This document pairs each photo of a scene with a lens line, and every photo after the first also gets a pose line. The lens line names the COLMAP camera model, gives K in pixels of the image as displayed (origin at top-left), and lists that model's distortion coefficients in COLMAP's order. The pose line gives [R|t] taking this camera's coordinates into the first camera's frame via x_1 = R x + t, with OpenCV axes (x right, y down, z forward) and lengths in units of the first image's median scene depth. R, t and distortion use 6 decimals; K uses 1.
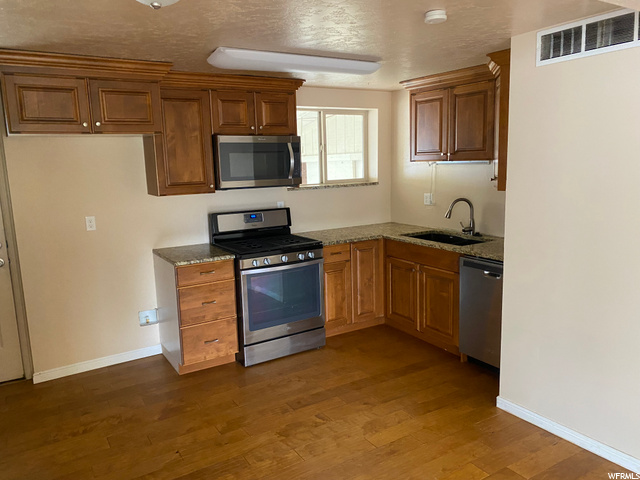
lens RADIAL K [[480.2, 0, 321.7], [0, 480.2, 241.7], [0, 0, 1]] dist [0.029741, -0.047503]
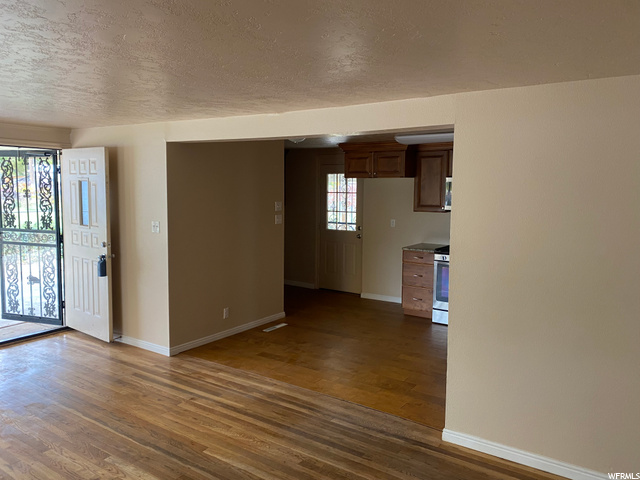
lens RADIAL K [[480.2, 0, 321.1], [0, 480.2, 235.0], [0, 0, 1]] dist [0.029741, -0.047503]
pose [[0.406352, 0.115322, -0.906410, 1.140654], [-0.172589, 0.983833, 0.047799, -0.036194], [0.897269, 0.137013, 0.419686, -0.030028]]
